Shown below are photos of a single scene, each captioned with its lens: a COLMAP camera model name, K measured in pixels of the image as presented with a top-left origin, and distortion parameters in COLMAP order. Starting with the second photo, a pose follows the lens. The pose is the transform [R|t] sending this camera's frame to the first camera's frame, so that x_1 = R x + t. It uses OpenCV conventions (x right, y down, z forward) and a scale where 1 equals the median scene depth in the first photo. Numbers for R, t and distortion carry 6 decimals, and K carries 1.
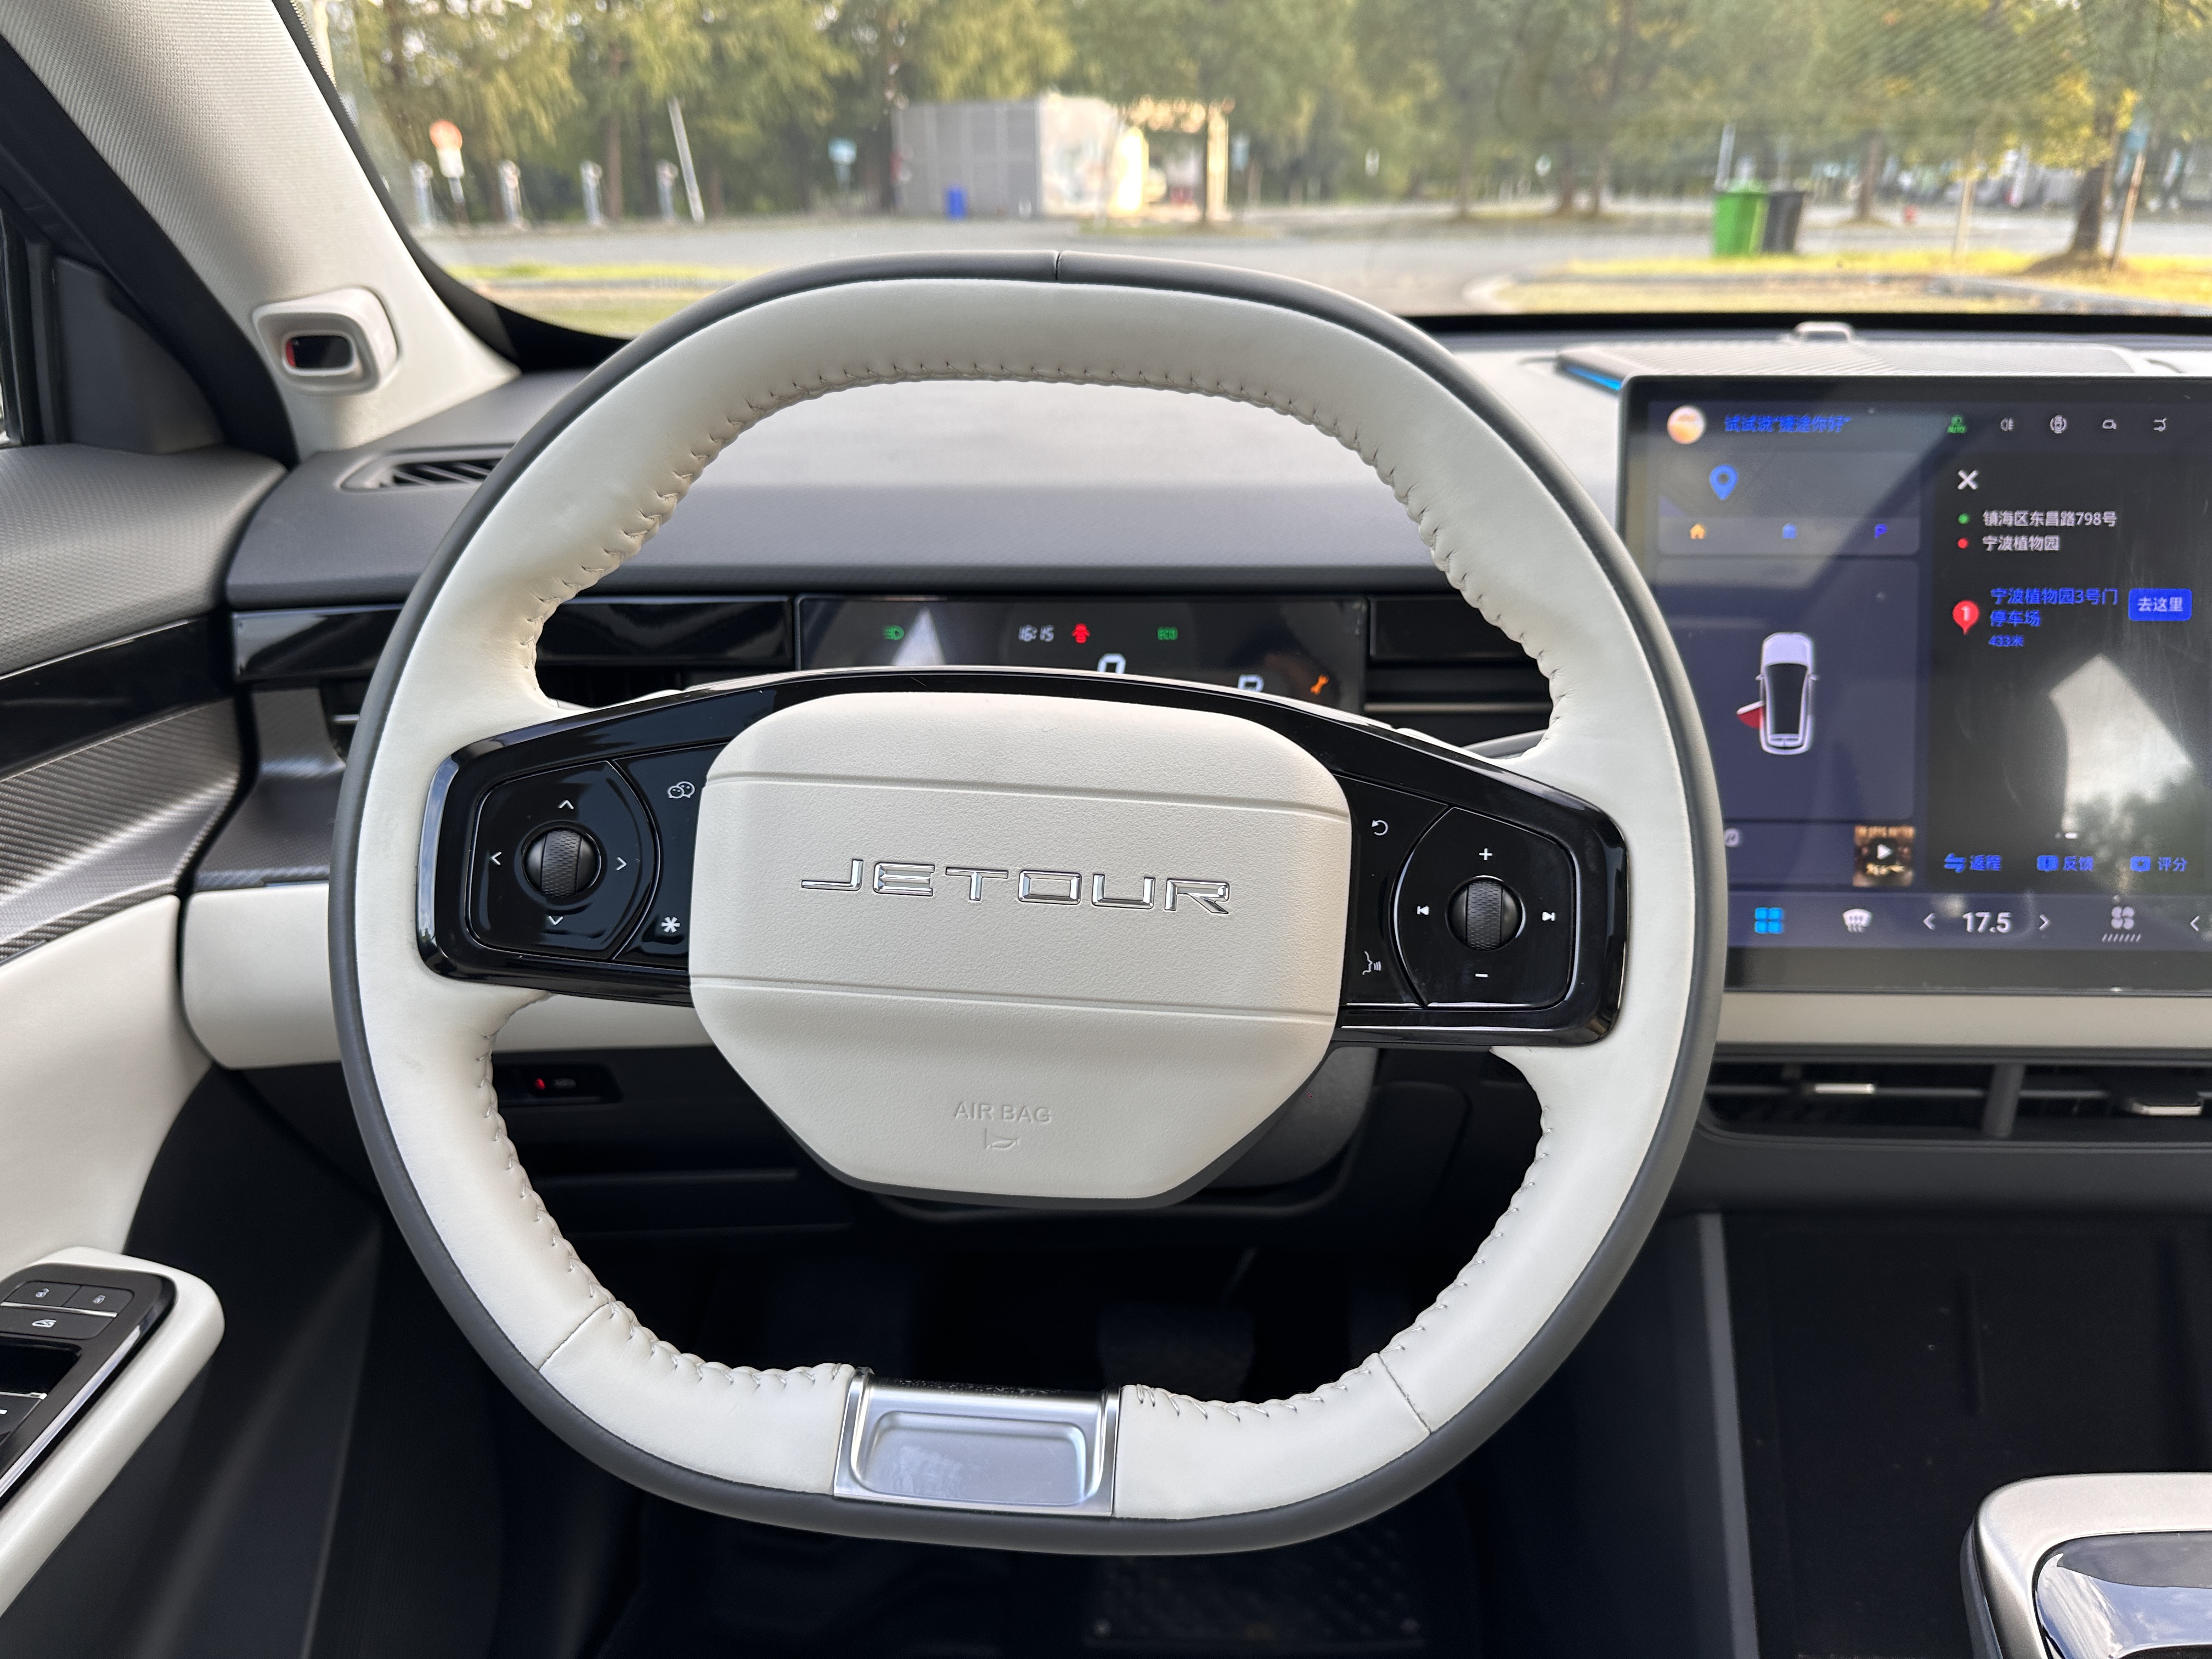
lens RADIAL K [[1565.6, 0, 1104.1], [0, 1565.6, 832.5], [0, 0, 1]] dist [0.031927, -0.043246]
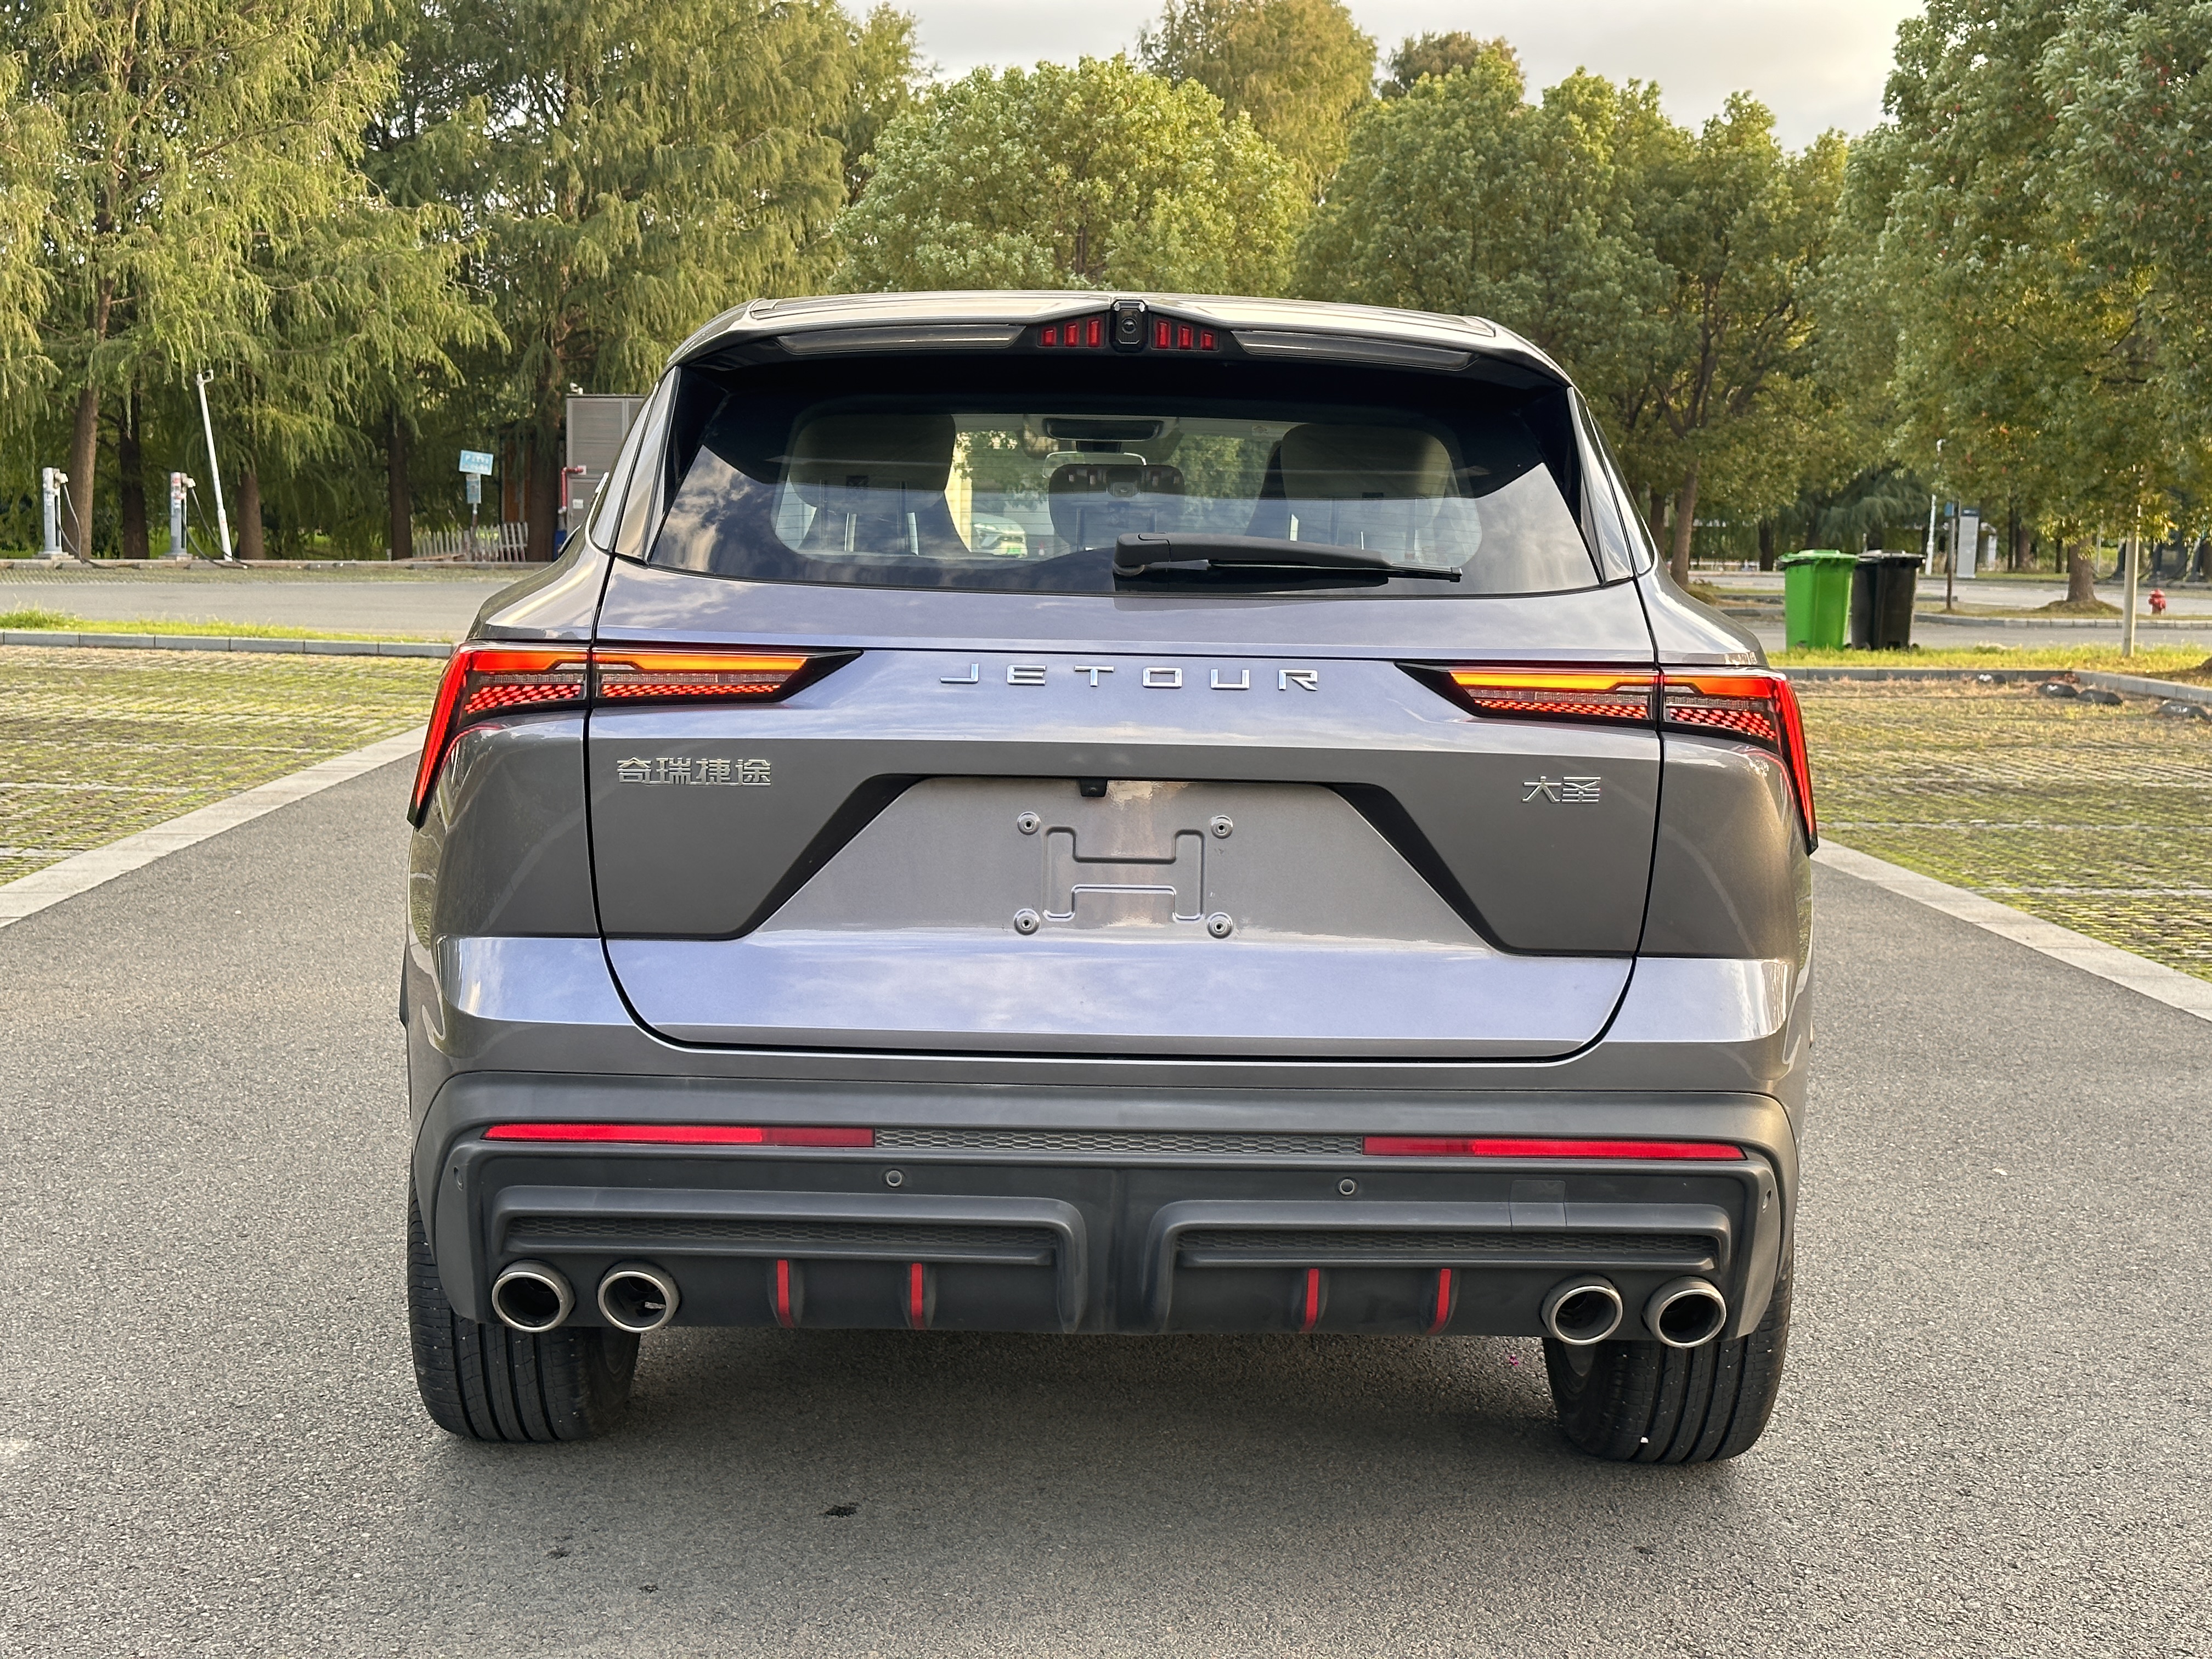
lens RADIAL K [[3109.6, 0, 1128.3], [0, 3109.6, 841.2], [0, 0, 1]] dist [0.124274, 0.000000]
pose [[0.997042, 0.020723, 0.074011, -0.007608], [0.001151, 0.958828, -0.283984, 2.858108], [-0.076848, 0.283229, 0.955968, -7.276378]]
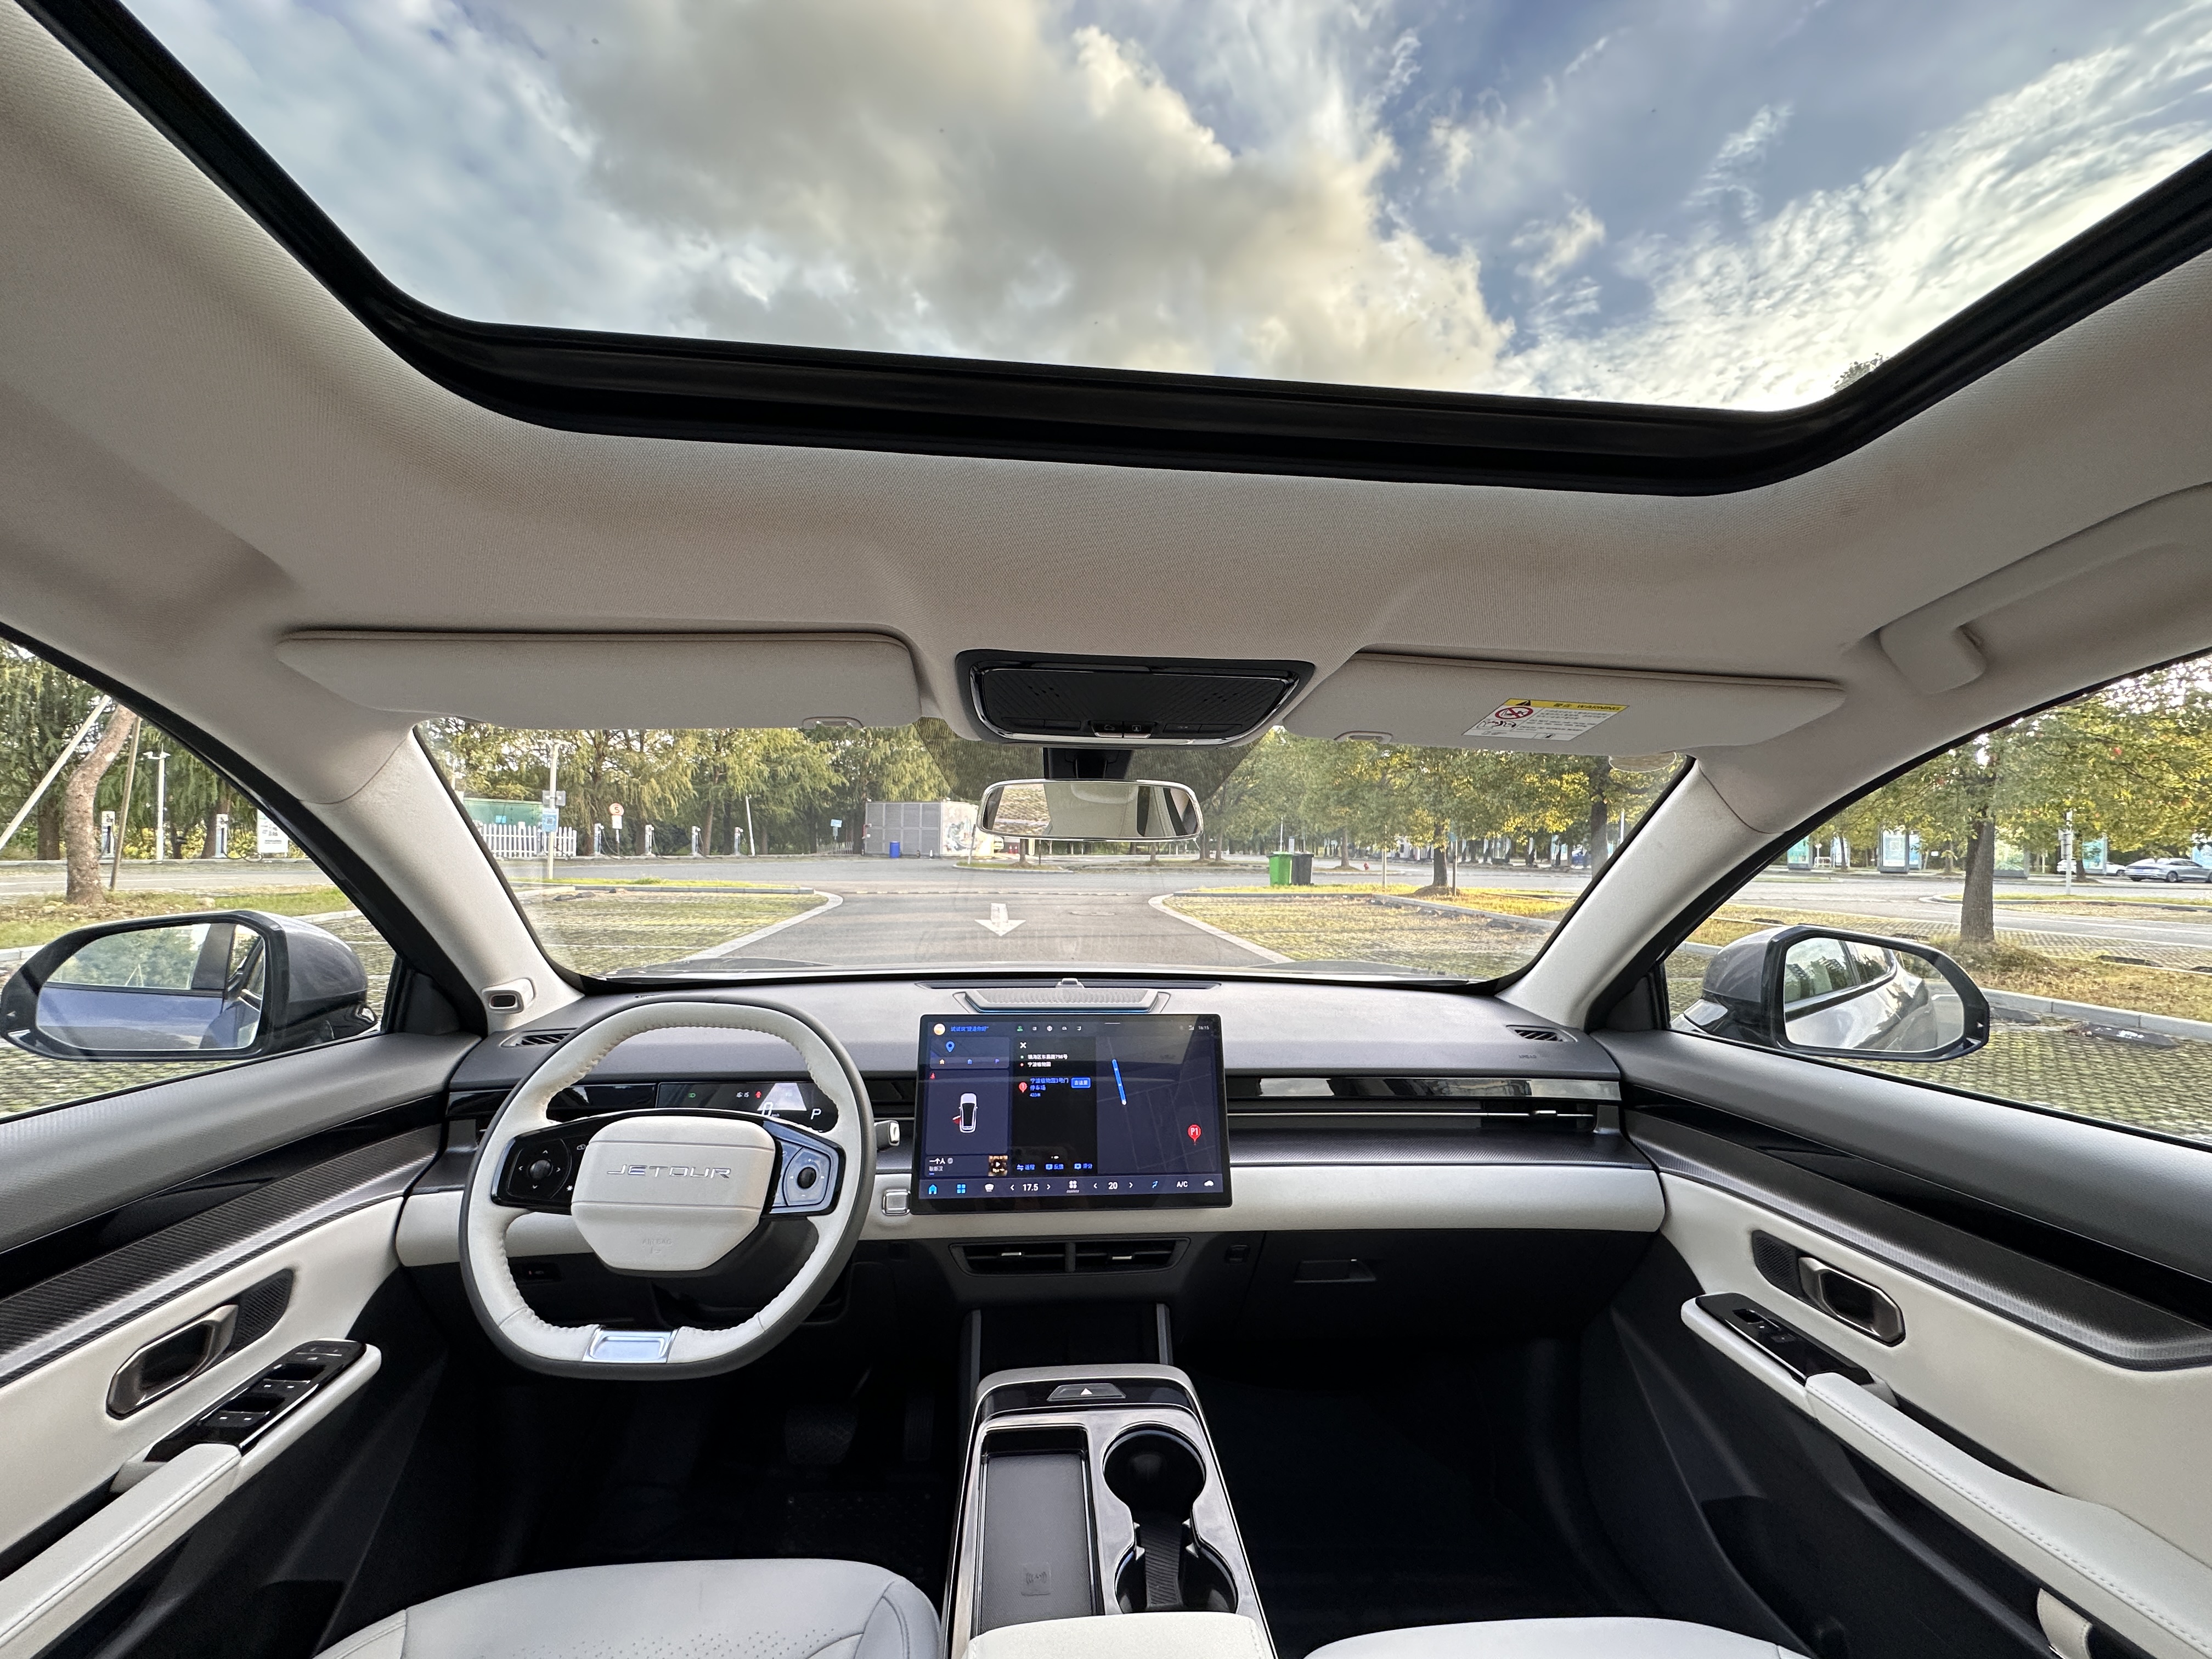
lens RADIAL K [[880.3, 0, 1104.4], [0, 880.3, 821.6], [0, 0, 1]] dist [-0.003661, 0.000151]
pose [[0.989822, 0.028241, 0.139481, 0.395672], [0.029841, 0.917135, -0.397459, 0.080384], [-0.139148, 0.397575, 0.906957, -0.825251]]
